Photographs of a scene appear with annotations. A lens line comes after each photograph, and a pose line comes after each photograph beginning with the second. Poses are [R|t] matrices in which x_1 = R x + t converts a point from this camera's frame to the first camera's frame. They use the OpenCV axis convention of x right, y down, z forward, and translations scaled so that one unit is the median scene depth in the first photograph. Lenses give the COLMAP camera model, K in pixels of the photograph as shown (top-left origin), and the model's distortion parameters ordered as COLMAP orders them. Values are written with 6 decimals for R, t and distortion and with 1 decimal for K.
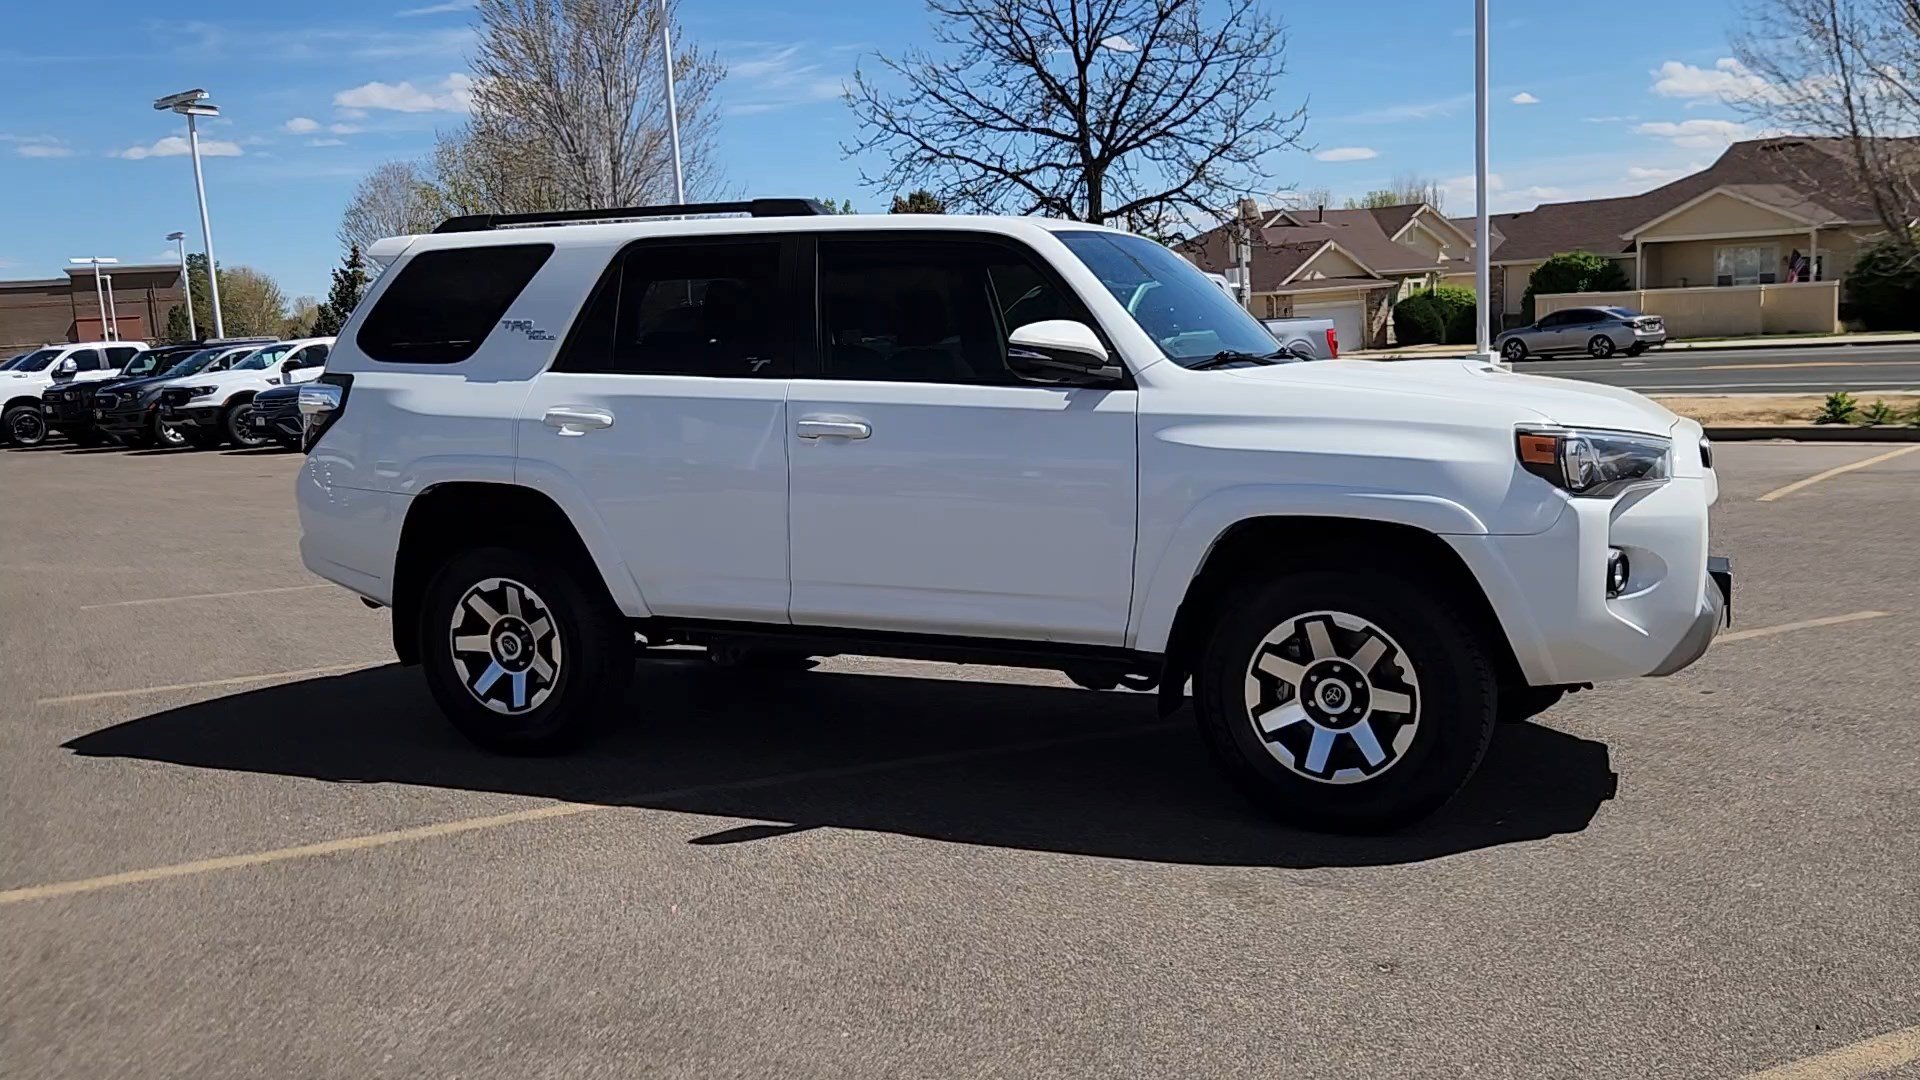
lens RADIAL K [[1630.1, 0, 943.0], [0, 1630.1, 540.9], [0, 0, 1]] dist [0.032513, -0.022453]
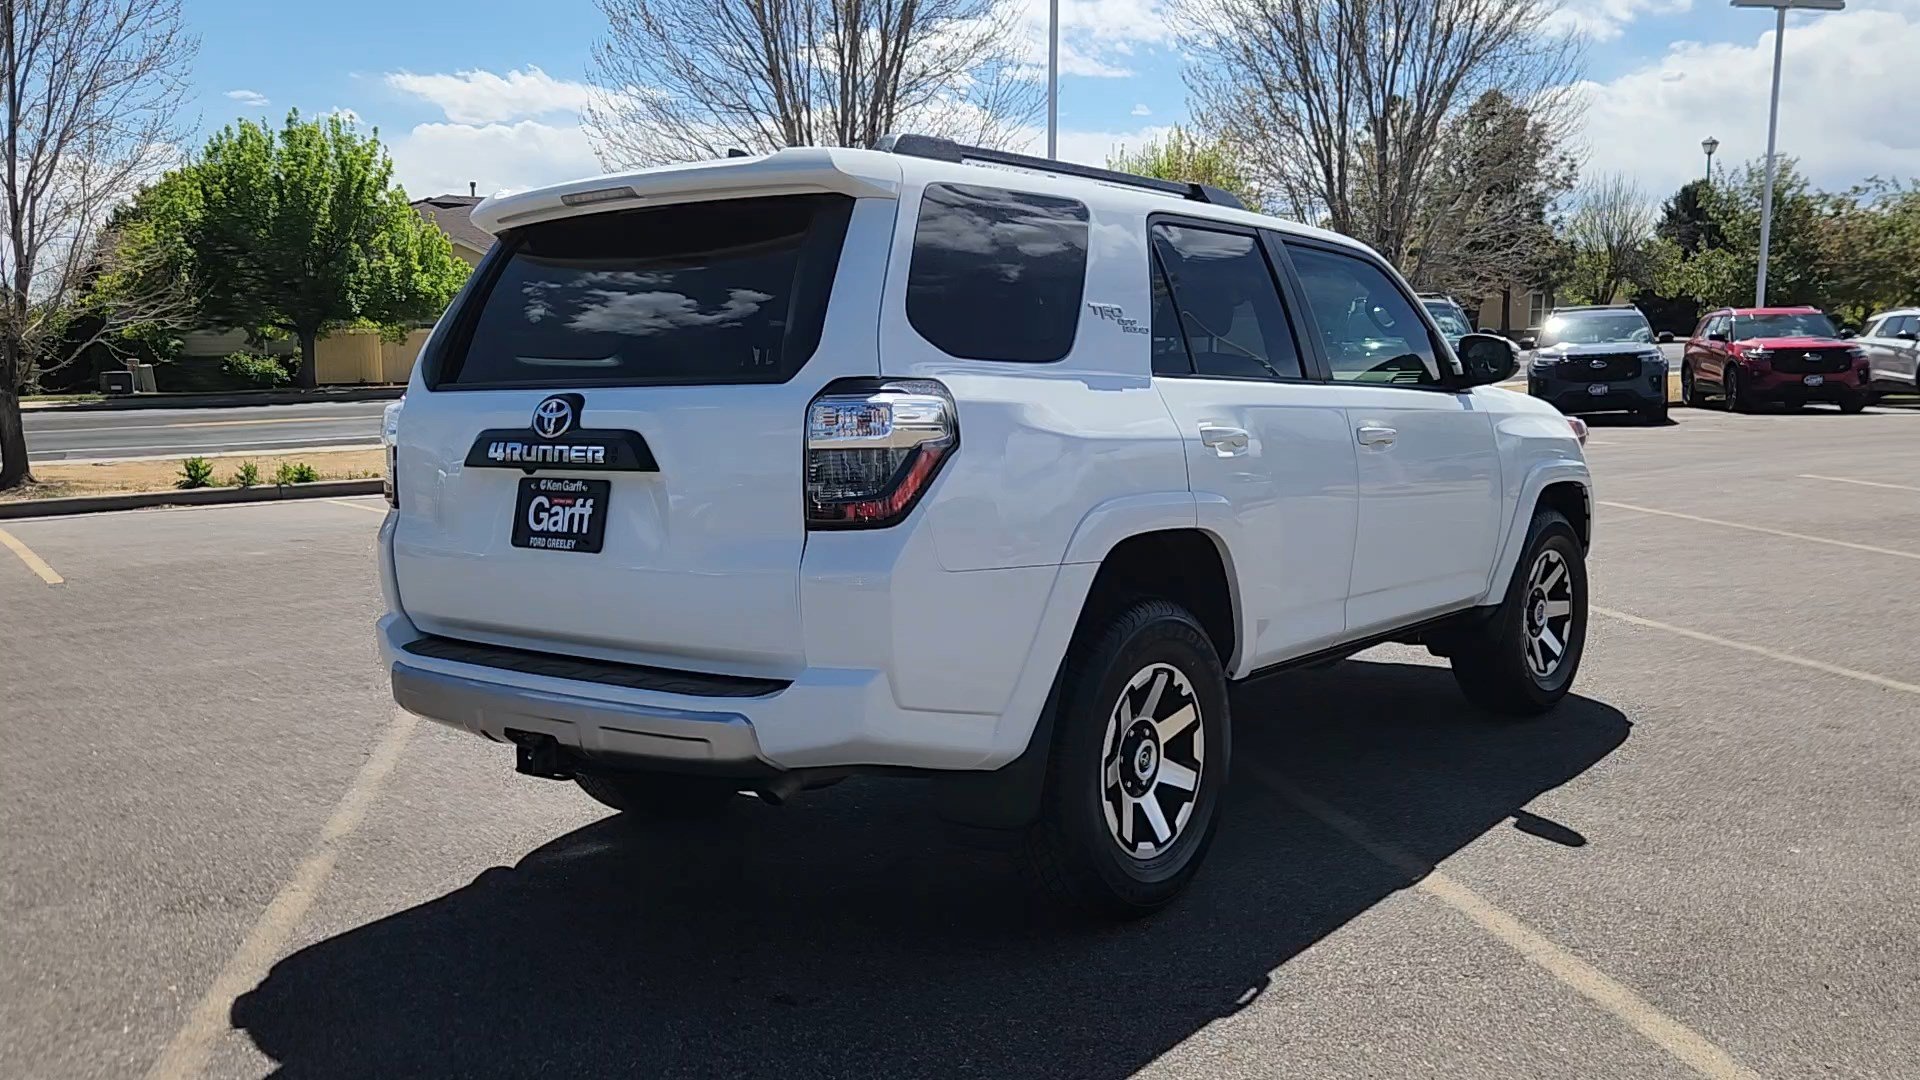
lens RADIAL K [[1630.1, 0, 945.2], [0, 1630.1, 543.7], [0, 0, 1]] dist [0.032513, -0.022453]
pose [[0.238058, -0.076420, 0.968240, -0.983124], [0.128034, 0.990669, 0.046711, -0.074685], [-0.962775, 0.112847, 0.245621, 0.915688]]
